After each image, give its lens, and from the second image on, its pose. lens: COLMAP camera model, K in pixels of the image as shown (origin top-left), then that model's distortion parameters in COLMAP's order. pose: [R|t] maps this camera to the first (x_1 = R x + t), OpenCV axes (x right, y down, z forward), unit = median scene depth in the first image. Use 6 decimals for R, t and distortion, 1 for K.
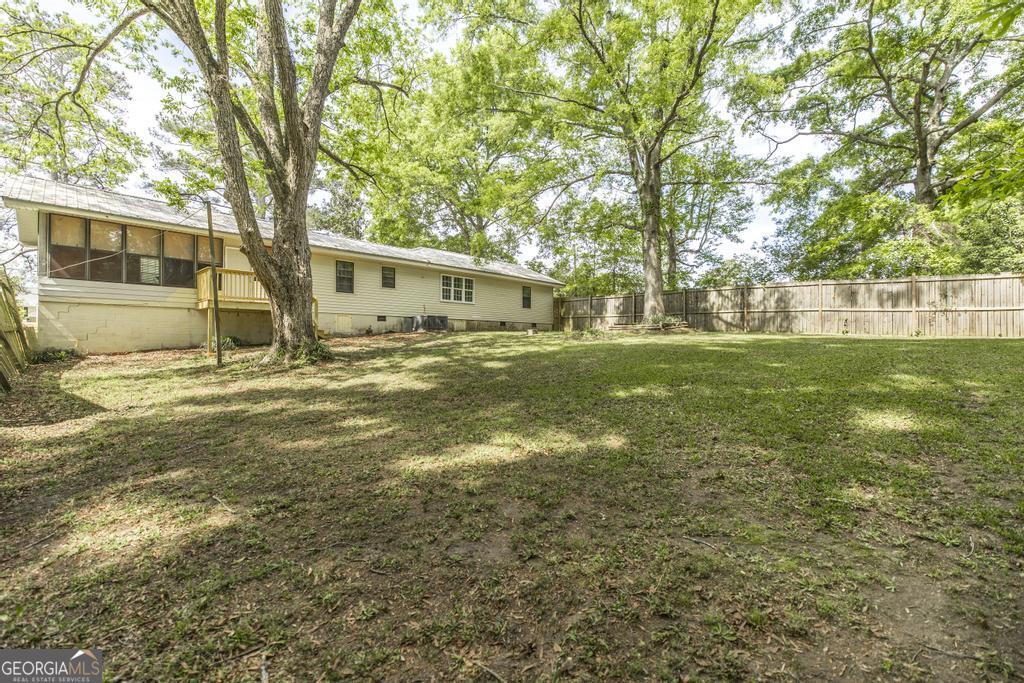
lens RADIAL K [[436.4, 0, 511.9], [0, 436.4, 339.7], [0, 0, 1]] dist [-0.000689, 0.000013]
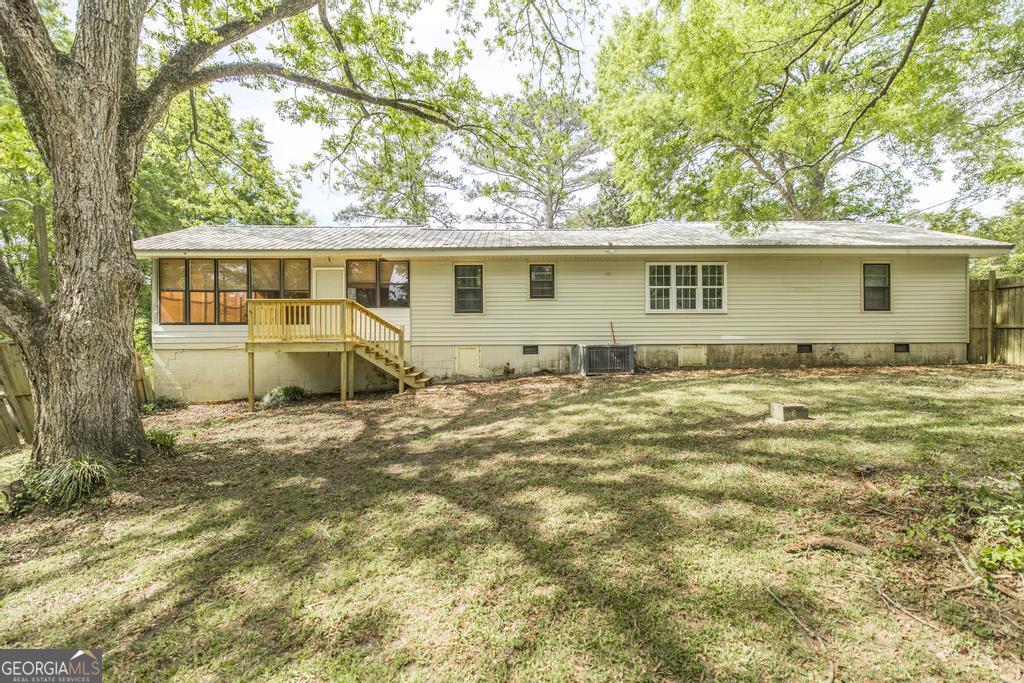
lens RADIAL K [[436.4, 0, 516.5], [0, 436.4, 342.5], [0, 0, 1]] dist [-0.000689, 0.000013]
pose [[0.706603, -0.004710, -0.707595, 0.106626], [0.011114, 0.999928, 0.004443, -0.054990], [0.707523, -0.011004, 0.706604, 0.491600]]
